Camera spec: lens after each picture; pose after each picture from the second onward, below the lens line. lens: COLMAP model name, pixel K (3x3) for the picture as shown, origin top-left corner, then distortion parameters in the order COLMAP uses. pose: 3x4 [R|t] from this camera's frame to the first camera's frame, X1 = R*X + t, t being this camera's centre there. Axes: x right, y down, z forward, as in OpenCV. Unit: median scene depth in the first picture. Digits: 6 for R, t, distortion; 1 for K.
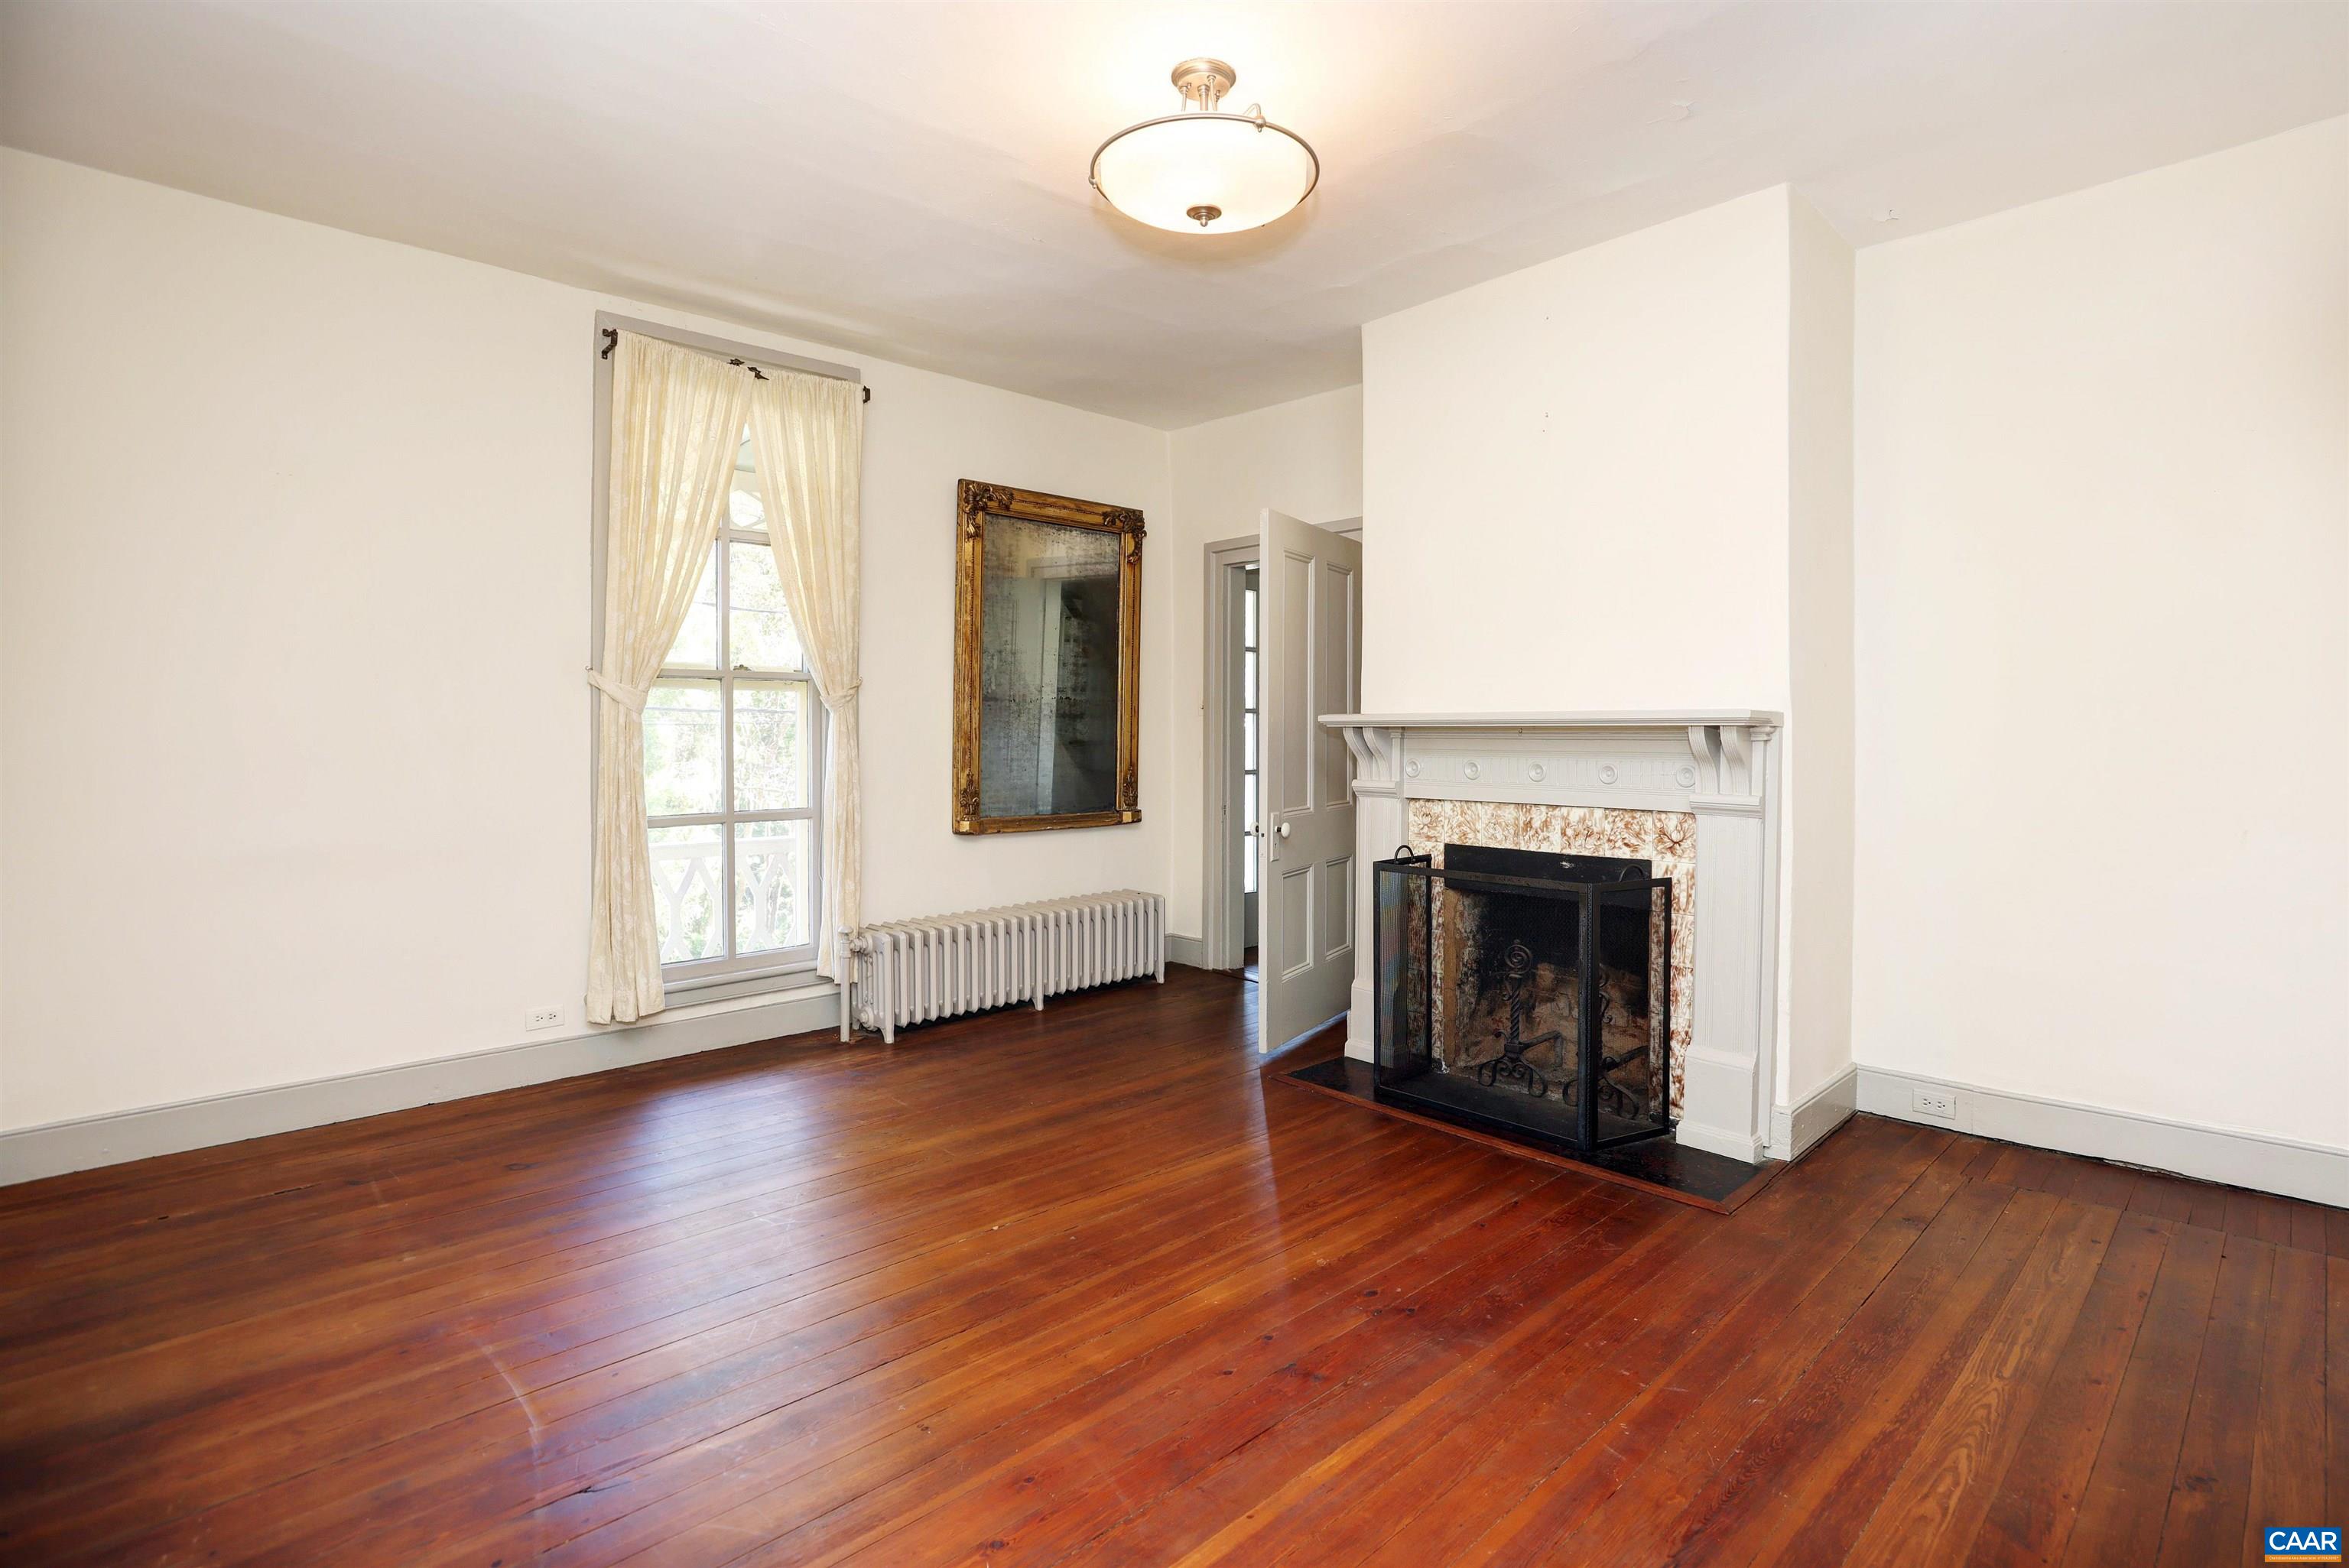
lens RADIAL K [[1102.5, 0, 1174.2], [0, 1102.5, 756.7], [0, 0, 1]] dist [-0.028019, 0.000099]
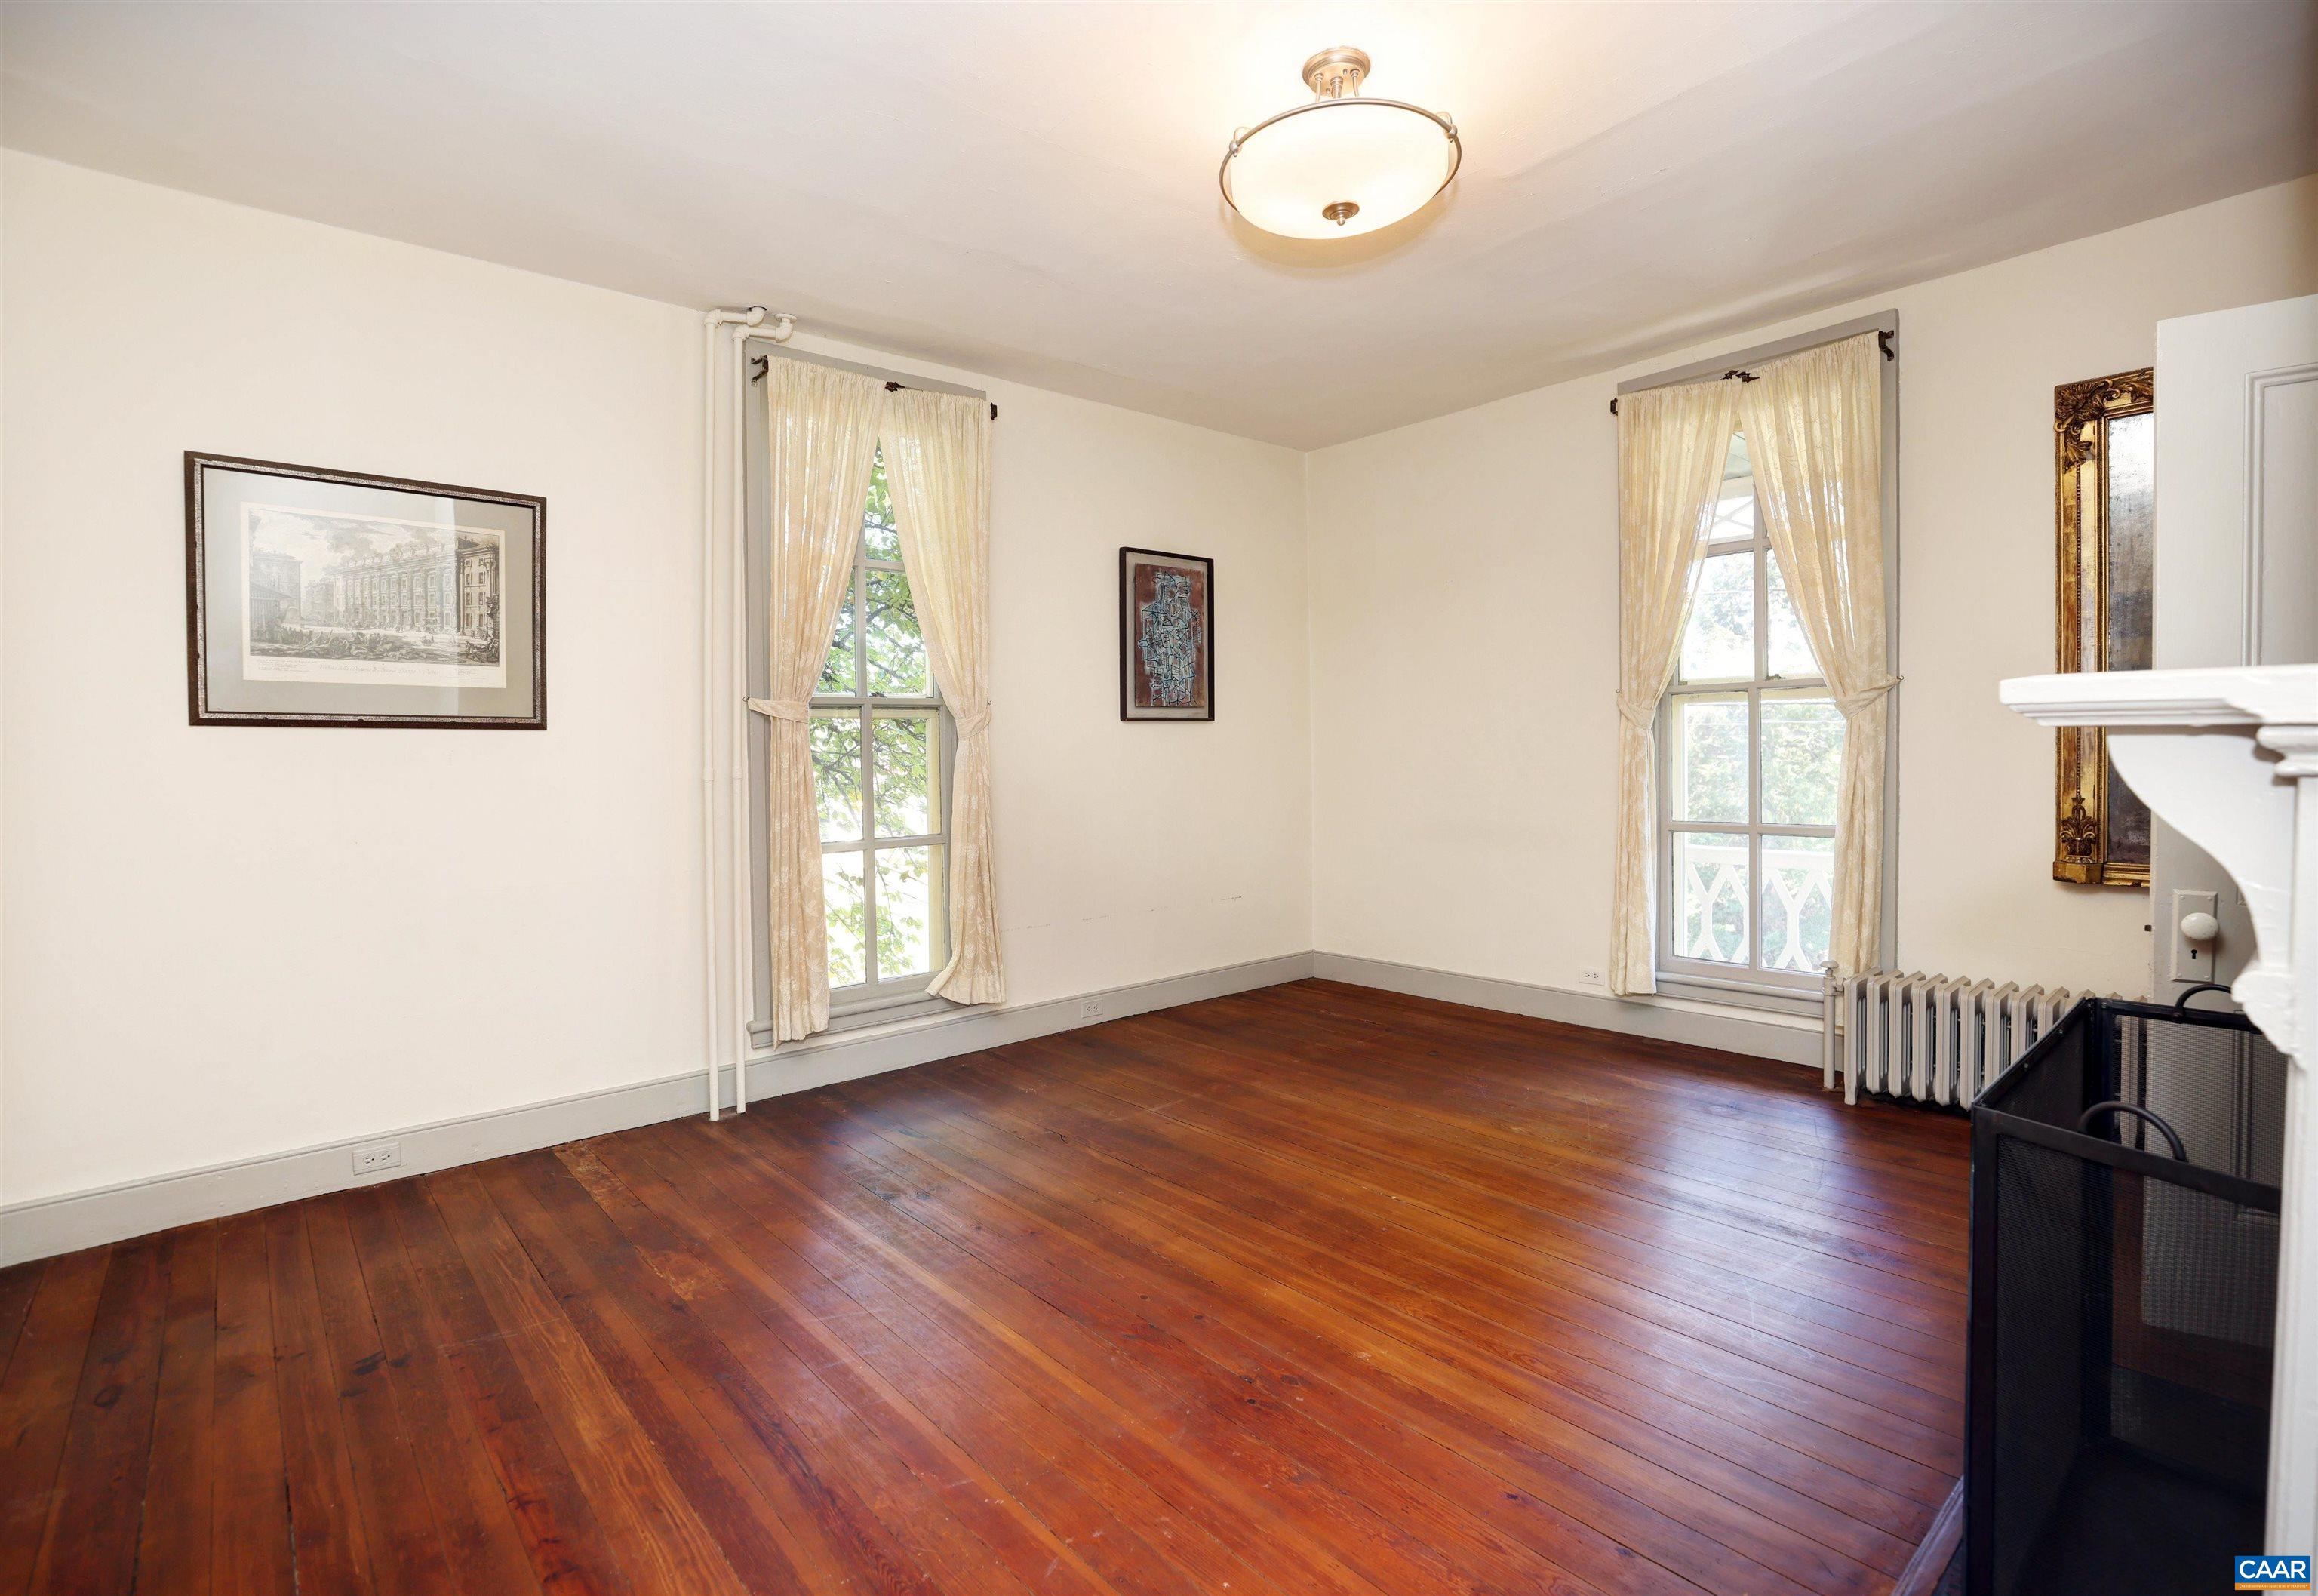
lens RADIAL K [[1100.8, 0, 1253.6], [0, 1100.8, 794.9], [0, 0, 1]] dist [-0.024455, 0.000168]
pose [[0.016674, 0.041273, -0.999009, 0.645083], [-0.004866, 0.999139, 0.041197, -0.015741], [0.999849, 0.004174, 0.016860, 0.582550]]
